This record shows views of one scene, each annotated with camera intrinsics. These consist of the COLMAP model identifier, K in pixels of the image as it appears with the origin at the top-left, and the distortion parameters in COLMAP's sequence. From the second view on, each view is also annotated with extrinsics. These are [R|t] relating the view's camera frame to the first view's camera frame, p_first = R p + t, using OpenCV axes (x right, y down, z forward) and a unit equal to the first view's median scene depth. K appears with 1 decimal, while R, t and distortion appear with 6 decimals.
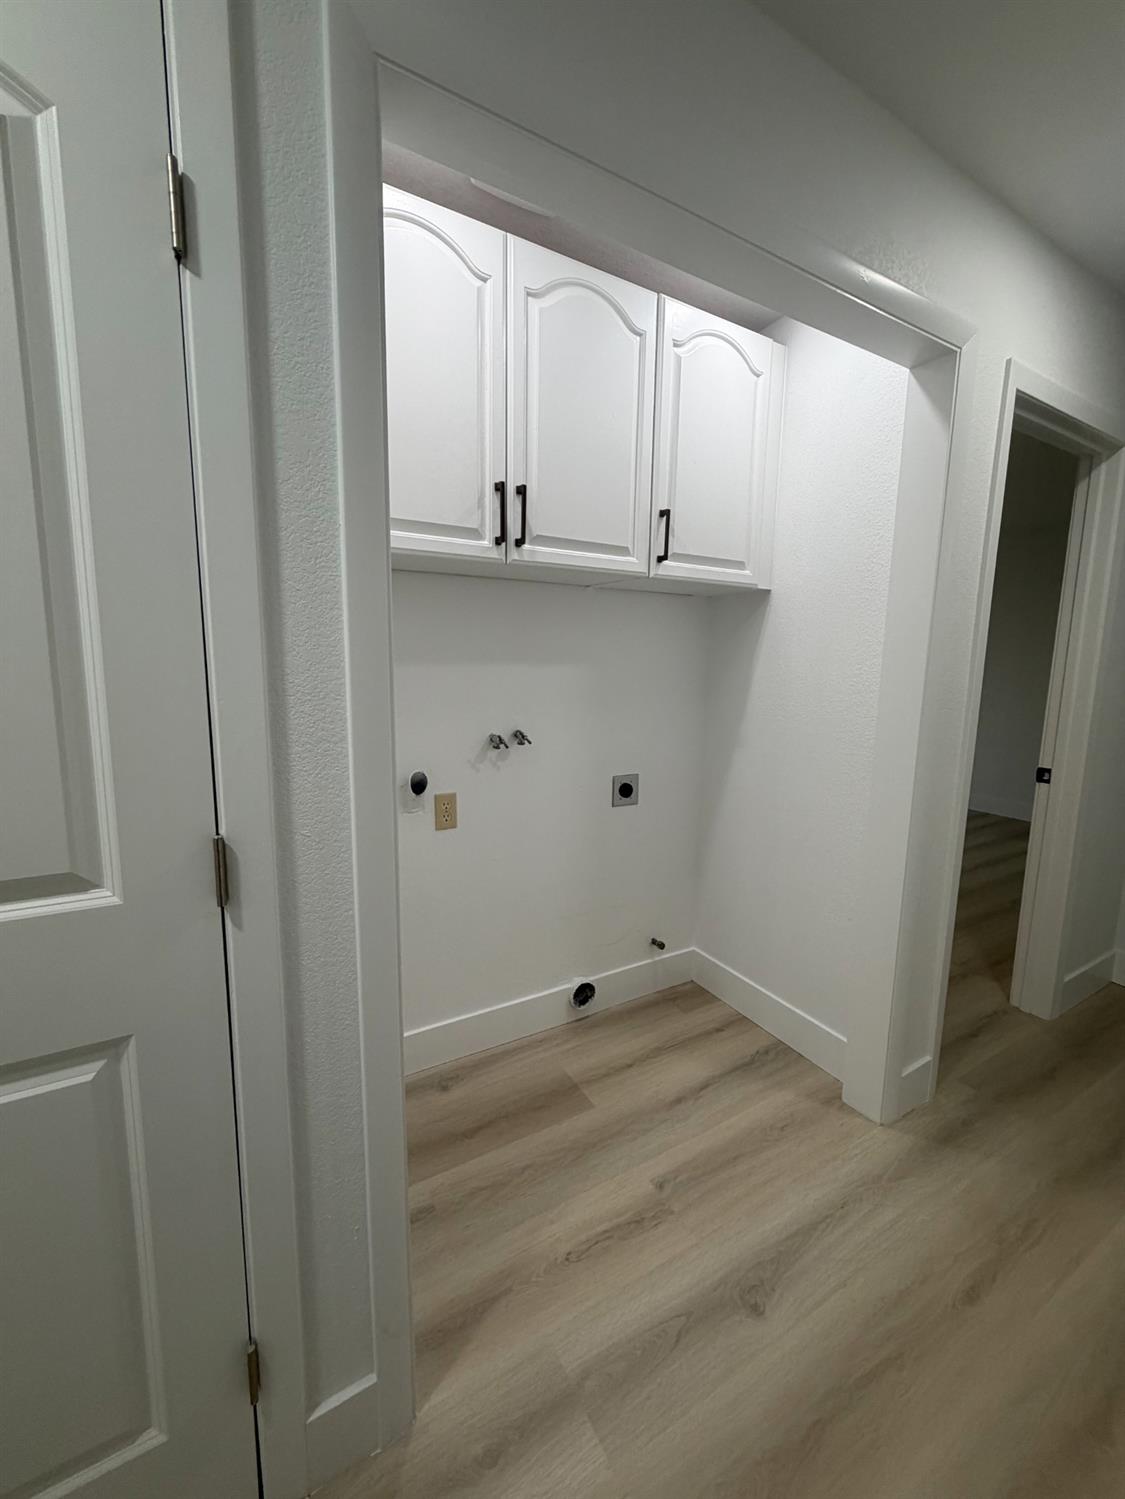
lens RADIAL K [[606.3, 0, 564.8], [0, 606.3, 746.4], [0, 0, 1]] dist [-0.000065, 0.000100]
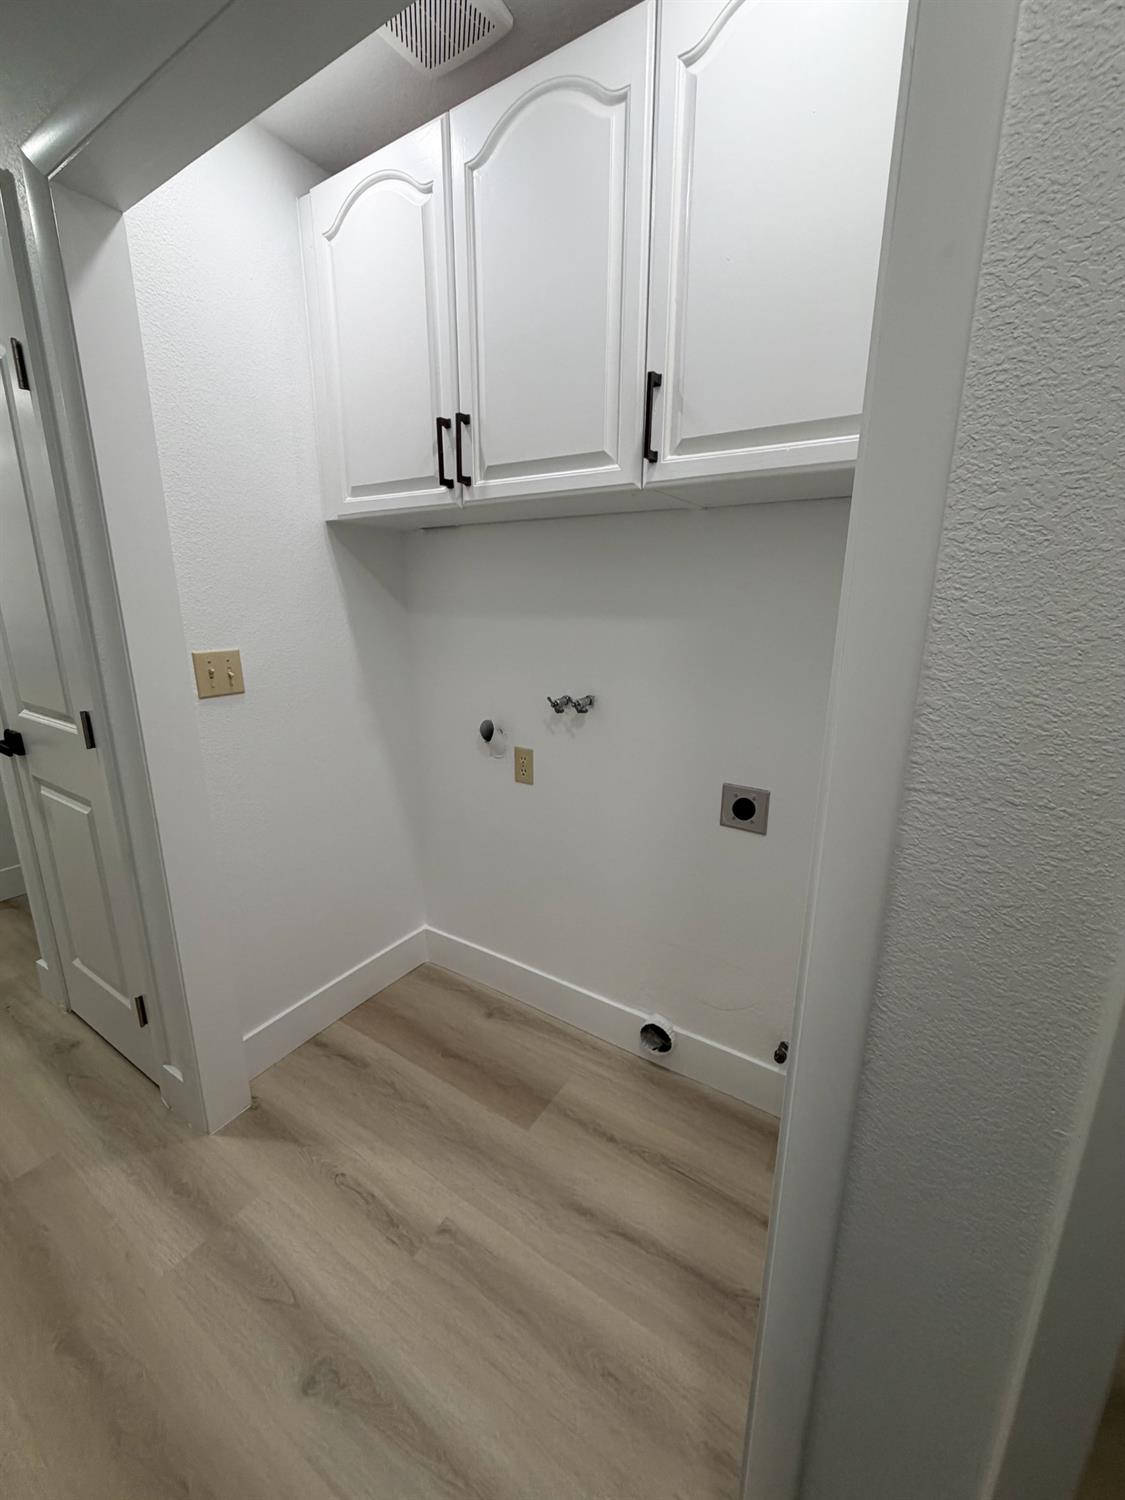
lens RADIAL K [[606.7, 0, 564.1], [0, 606.7, 747.9], [0, 0, 1]] dist [-0.000065, 0.000100]
pose [[0.443584, 0.208710, -0.871592, 0.760495], [-0.131514, 0.977137, 0.167052, -0.105783], [0.886531, 0.040525, 0.460891, 0.650453]]
